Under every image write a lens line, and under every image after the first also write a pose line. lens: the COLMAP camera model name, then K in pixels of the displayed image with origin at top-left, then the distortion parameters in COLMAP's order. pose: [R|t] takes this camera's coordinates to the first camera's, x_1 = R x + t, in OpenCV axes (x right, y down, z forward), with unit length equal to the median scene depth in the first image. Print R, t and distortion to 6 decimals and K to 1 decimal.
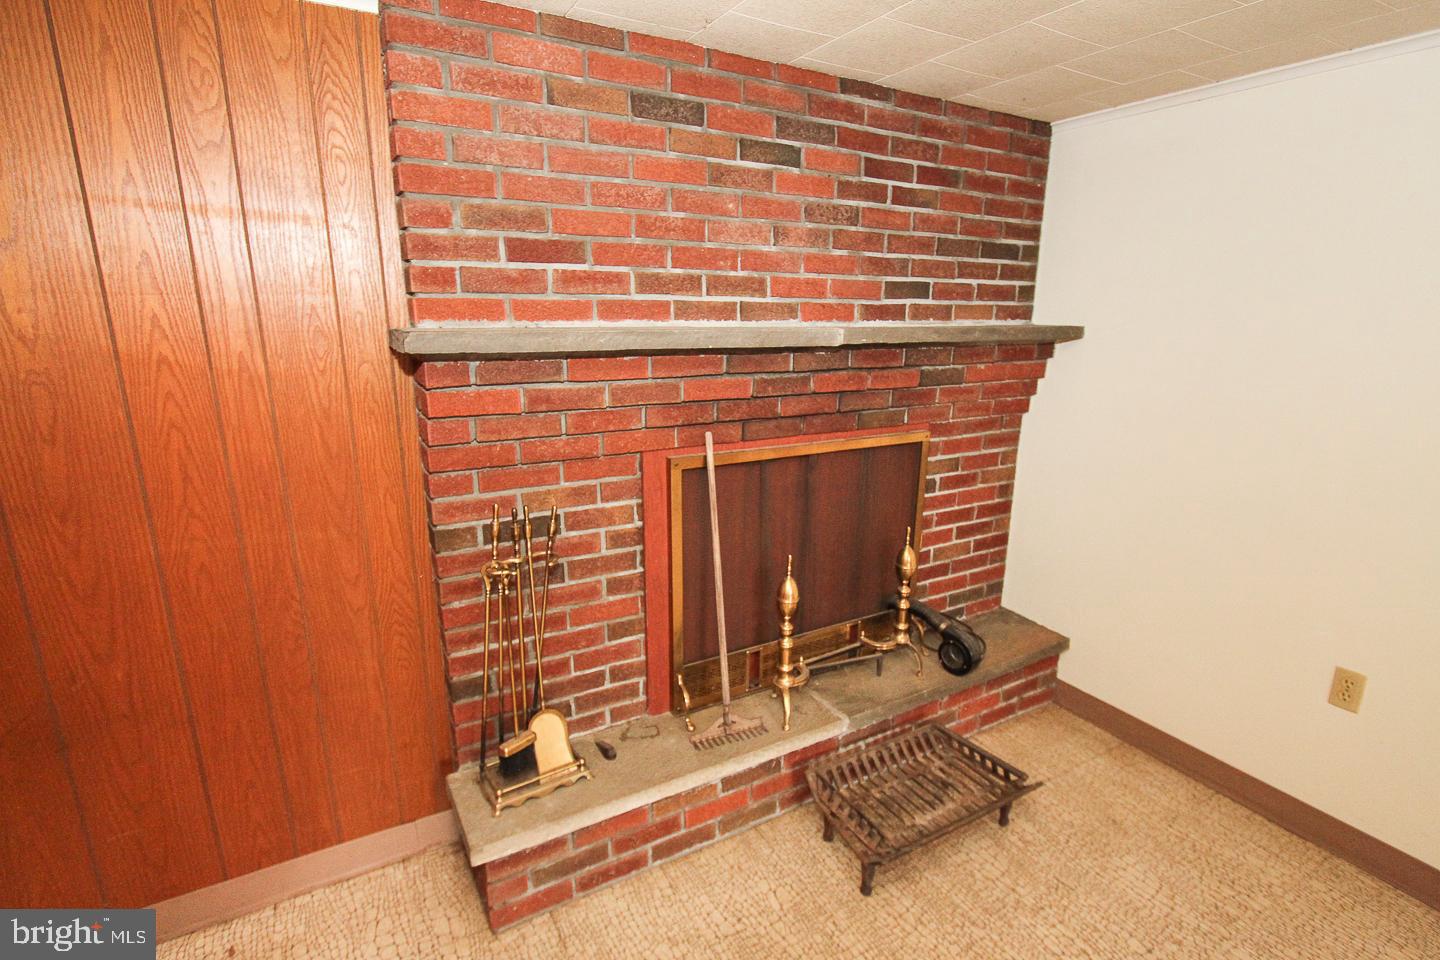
lens RADIAL K [[718.8, 0, 722.3], [0, 718.8, 489.1], [0, 0, 1]] dist [-0.014988, 0.001386]
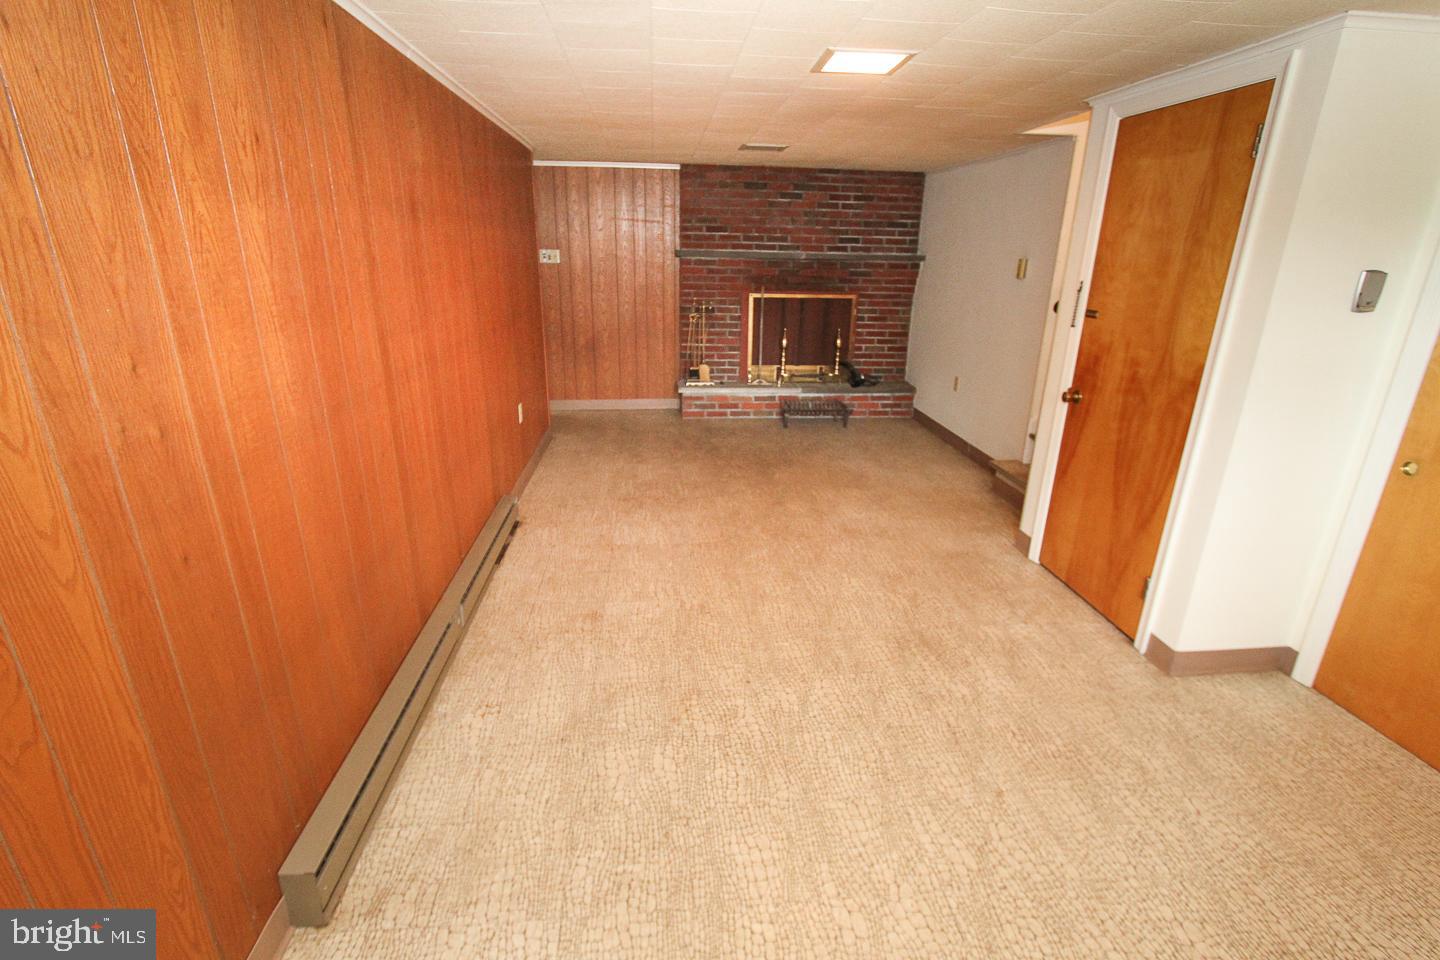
lens RADIAL K [[664.0, 0, 717.0], [0, 664.0, 488.1], [0, 0, 1]] dist [-0.016782, 0.000621]
pose [[0.905001, 0.152556, -0.397115, 1.023473], [-0.116085, 0.986621, 0.114469, 0.457817], [0.409265, -0.057496, 0.910602, -1.686551]]
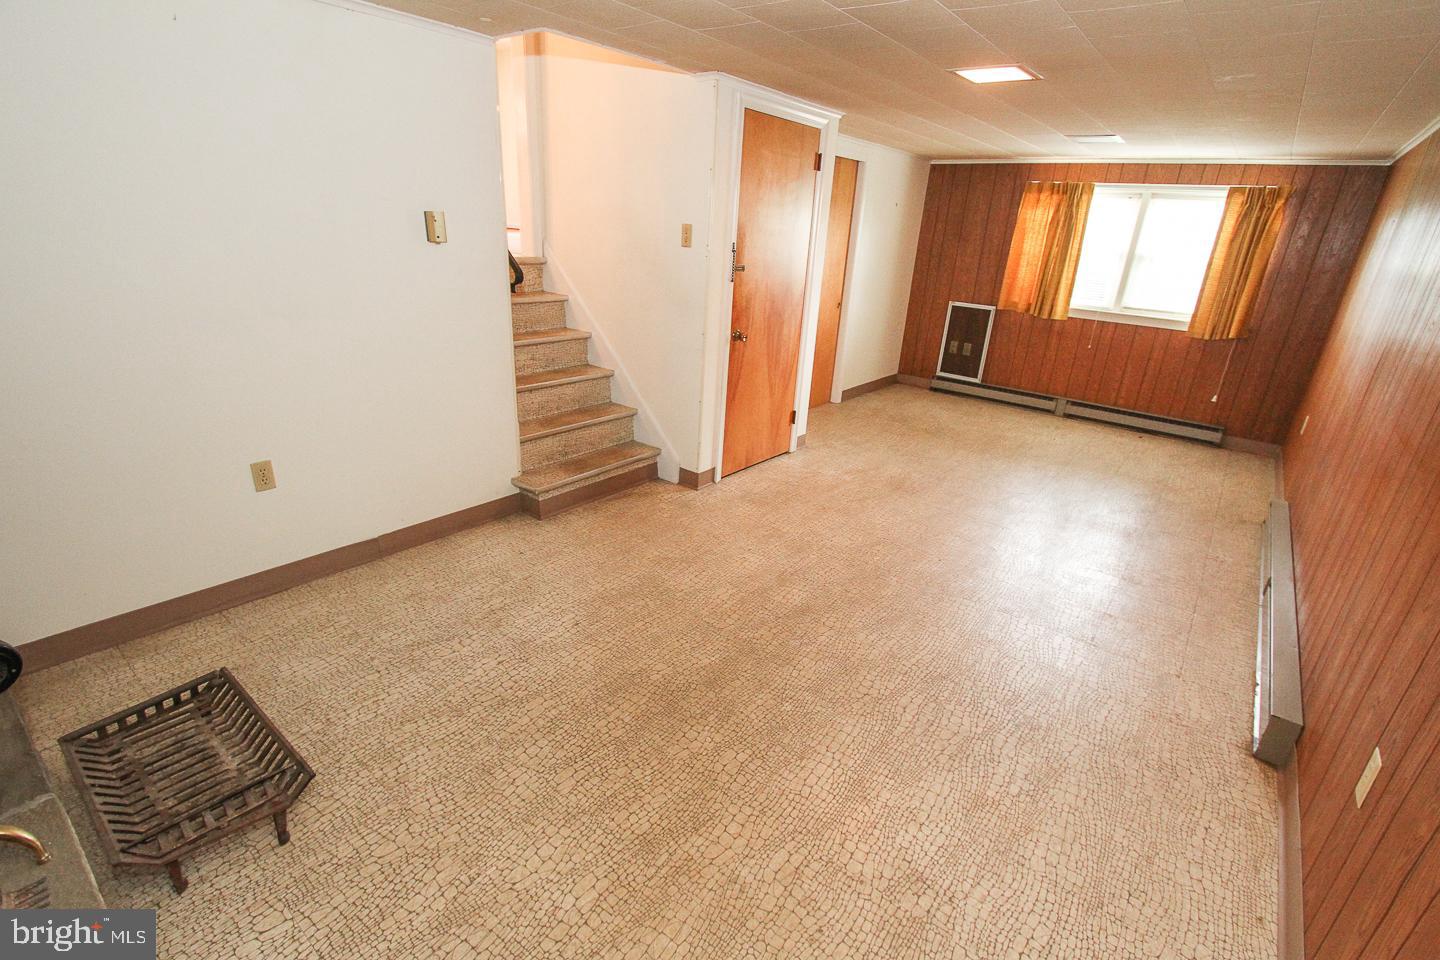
lens RADIAL K [[668.5, 0, 725.8], [0, 668.5, 494.4], [0, 0, 1]] dist [-0.024375, -0.000149]
pose [[-0.364623, -0.379209, 0.850441, -0.494170], [0.177453, 0.868282, 0.463246, -0.106994], [-0.914090, 0.319824, -0.249304, 0.473582]]
